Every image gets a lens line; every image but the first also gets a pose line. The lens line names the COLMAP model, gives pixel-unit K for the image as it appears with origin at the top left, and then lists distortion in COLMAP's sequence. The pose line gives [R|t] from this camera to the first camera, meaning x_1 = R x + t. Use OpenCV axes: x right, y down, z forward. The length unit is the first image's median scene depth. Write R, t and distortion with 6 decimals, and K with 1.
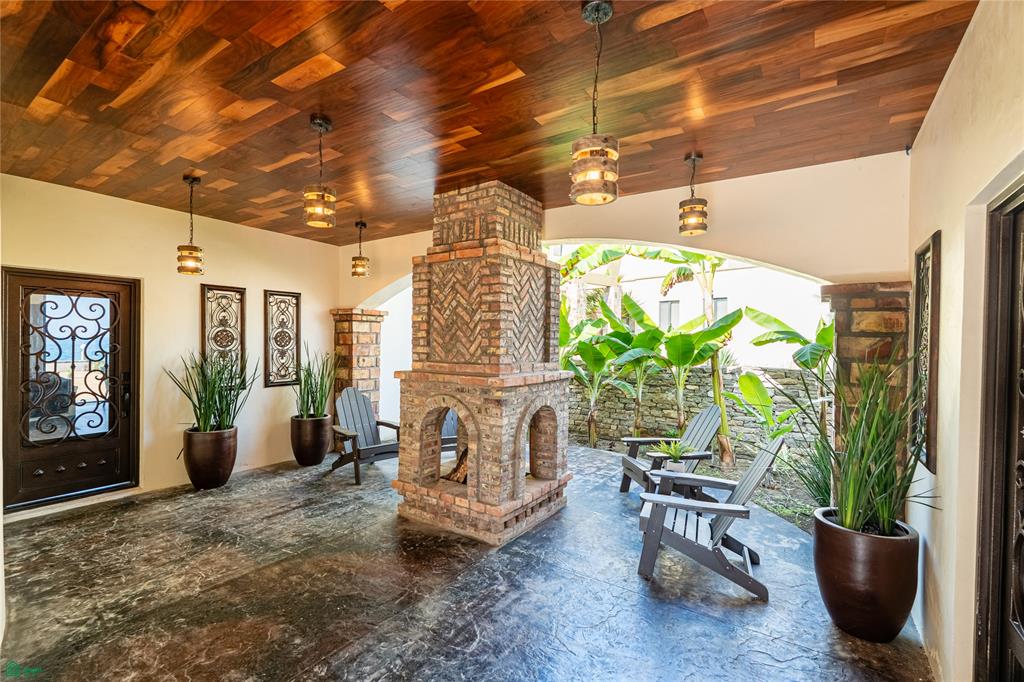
lens RADIAL K [[458.6, 0, 508.2], [0, 458.6, 347.3], [0, 0, 1]] dist [-0.001568, -0.000059]
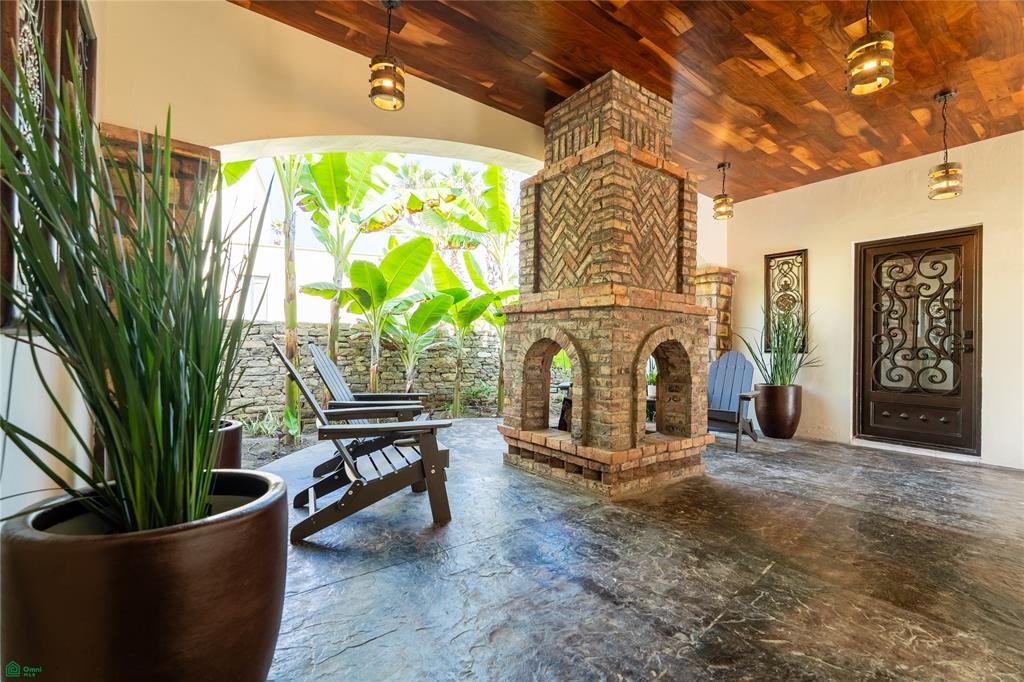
lens RADIAL K [[458.6, 0, 508.2], [0, 458.6, 347.3], [0, 0, 1]] dist [-0.001568, -0.000059]
pose [[0.309498, -0.002801, 0.950896, -1.014963], [0.002316, 0.999995, 0.002192, 0.137593], [-0.950897, 0.001524, 0.309503, 1.001877]]
